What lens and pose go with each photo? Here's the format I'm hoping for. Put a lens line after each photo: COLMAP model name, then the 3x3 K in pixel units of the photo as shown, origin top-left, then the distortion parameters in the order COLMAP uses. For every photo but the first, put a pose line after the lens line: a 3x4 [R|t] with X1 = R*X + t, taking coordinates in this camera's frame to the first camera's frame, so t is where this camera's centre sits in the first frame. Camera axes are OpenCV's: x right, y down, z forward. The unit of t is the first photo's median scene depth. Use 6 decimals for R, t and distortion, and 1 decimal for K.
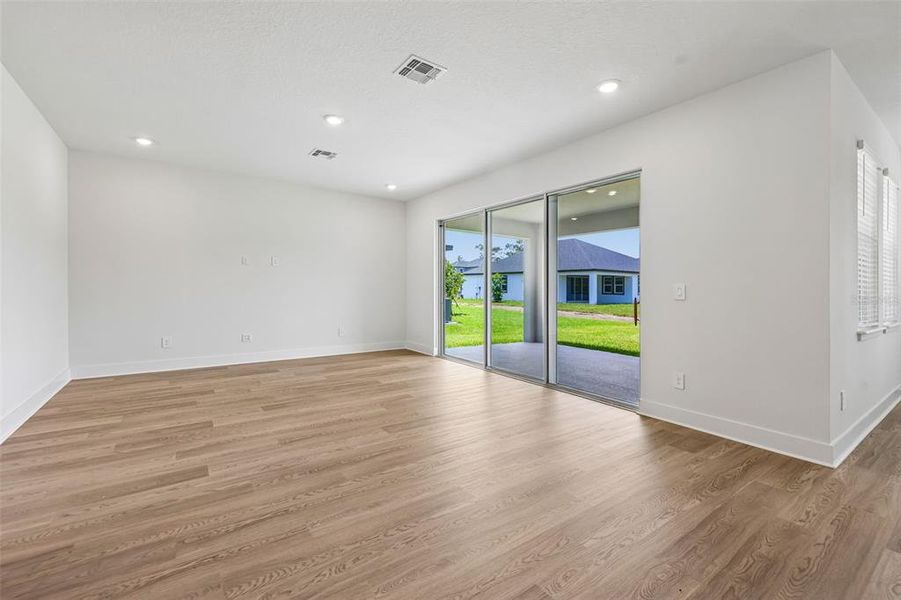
lens RADIAL K [[387.0, 0, 451.3], [0, 387.0, 293.0], [0, 0, 1]] dist [0.006061, -0.000989]
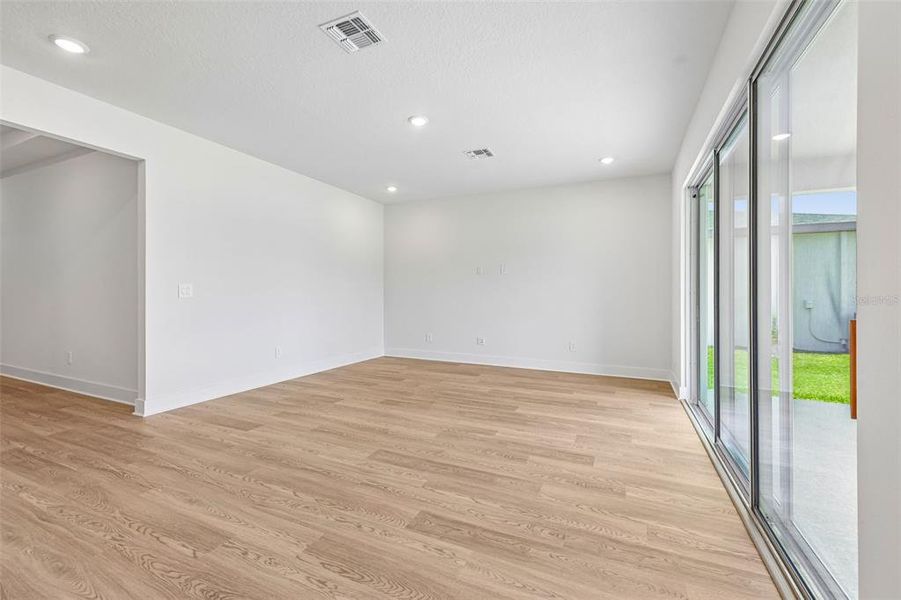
lens RADIAL K [[387.0, 0, 450.2], [0, 387.0, 296.6], [0, 0, 1]] dist [0.006061, -0.000989]
pose [[0.490174, -0.003615, -0.871617, 0.791740], [-0.009973, 0.999903, -0.009755, 0.004790], [0.871568, 0.013475, 0.490090, 0.826299]]
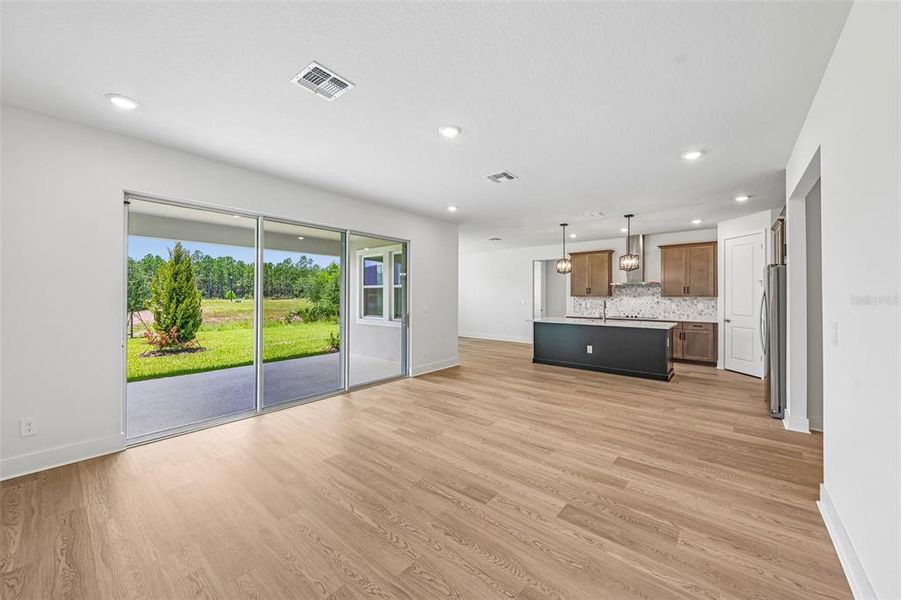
lens RADIAL K [[338.7, 0, 453.4], [0, 338.7, 292.4], [0, 0, 1]] dist [0.002805, -0.000566]
pose [[-0.262529, -0.002593, 0.964921, -1.433337], [0.006182, 0.999971, 0.004369, -0.112587], [-0.964904, 0.007112, -0.262506, 1.644212]]
